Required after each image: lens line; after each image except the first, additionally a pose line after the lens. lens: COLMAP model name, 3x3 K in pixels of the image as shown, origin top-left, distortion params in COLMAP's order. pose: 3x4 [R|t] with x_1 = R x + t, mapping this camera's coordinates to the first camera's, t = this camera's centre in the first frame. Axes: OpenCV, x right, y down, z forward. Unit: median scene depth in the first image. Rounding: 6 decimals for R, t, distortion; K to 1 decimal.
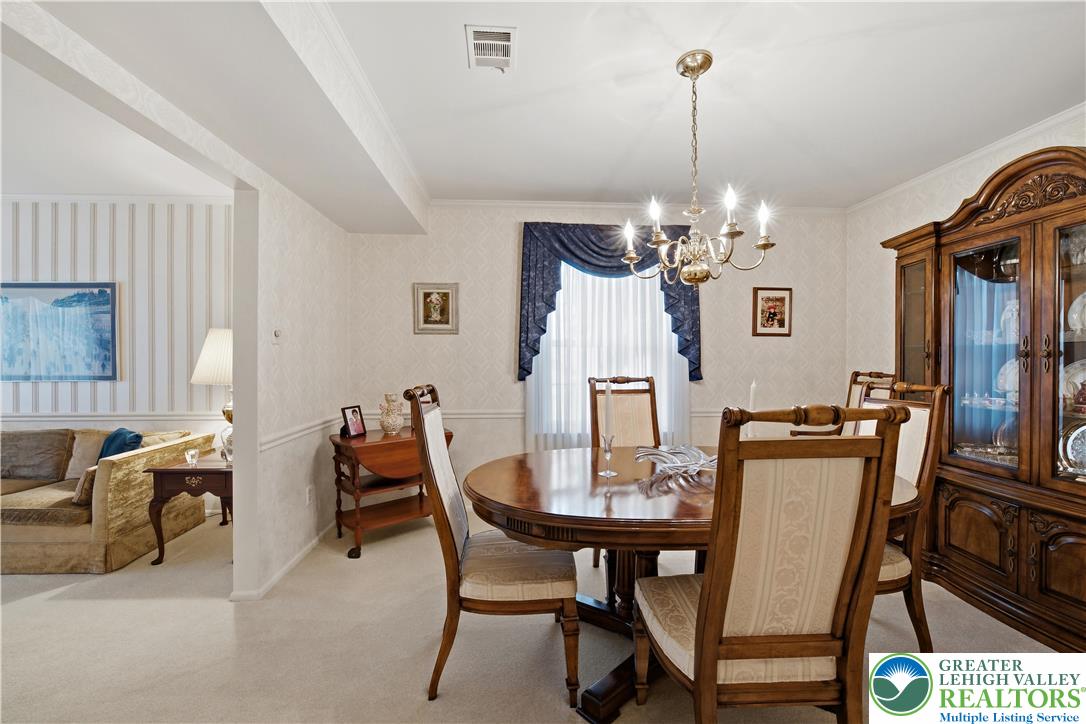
lens RADIAL K [[440.6, 0, 543.0], [0, 440.6, 362.0], [0, 0, 1]] dist [-0.010308, 0.000245]
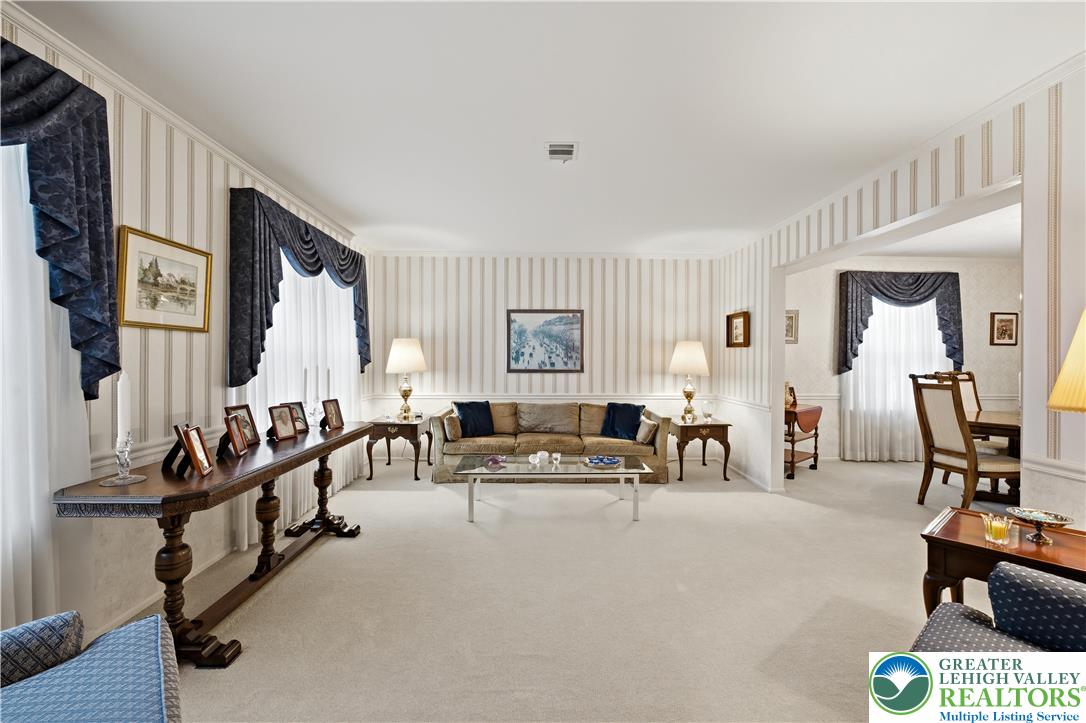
lens RADIAL K [[445.6, 0, 542.3], [0, 445.6, 357.0], [0, 0, 1]] dist [-0.009359, 0.000201]
pose [[0.999356, 0.004452, -0.035592, -1.355525], [-0.004733, 0.999958, -0.007813, -0.001151], [0.035556, 0.007976, 0.999336, -0.747058]]
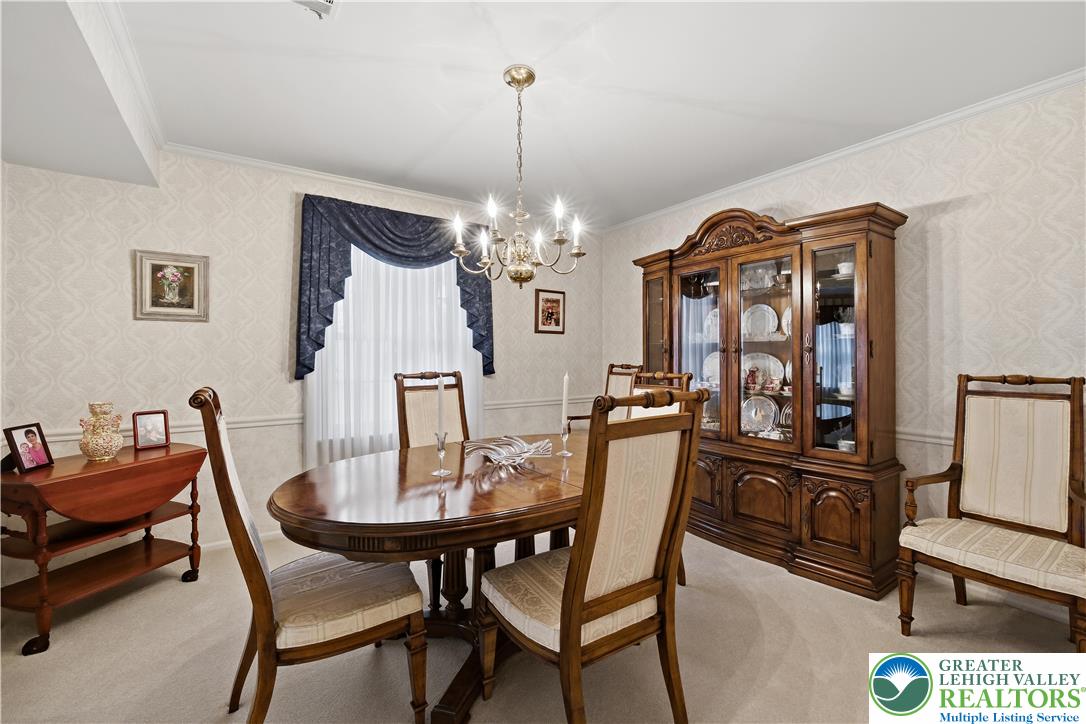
lens RADIAL K [[449.5, 0, 540.7], [0, 449.5, 351.8], [0, 0, 1]] dist [-0.009345, 0.000349]
pose [[0.863119, 0.001898, 0.504997, -0.110882], [0.004200, 0.999931, -0.010937, 0.000705], [-0.504983, 0.011561, 0.863052, 0.028319]]
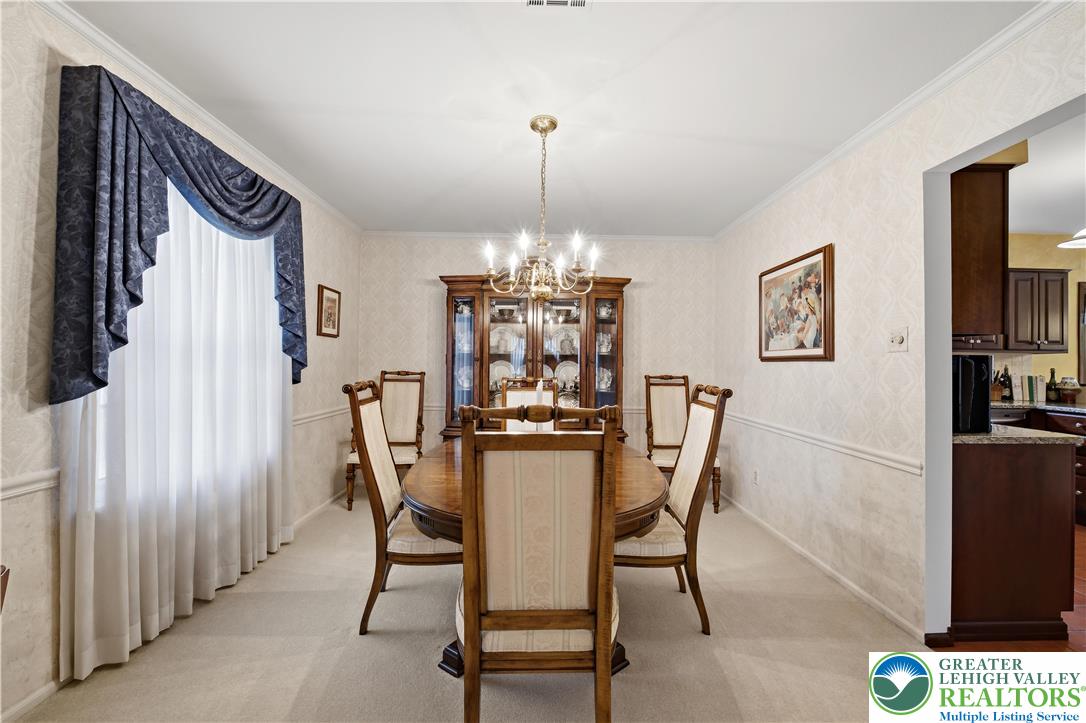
lens RADIAL K [[440.6, 0, 543.0], [0, 440.6, 361.5], [0, 0, 1]] dist [-0.010308, 0.000245]
pose [[0.044315, 0.003884, 0.999010, -0.624689], [-0.007524, 0.999965, -0.003554, -0.003863], [-0.998989, -0.007359, 0.044343, 0.650755]]
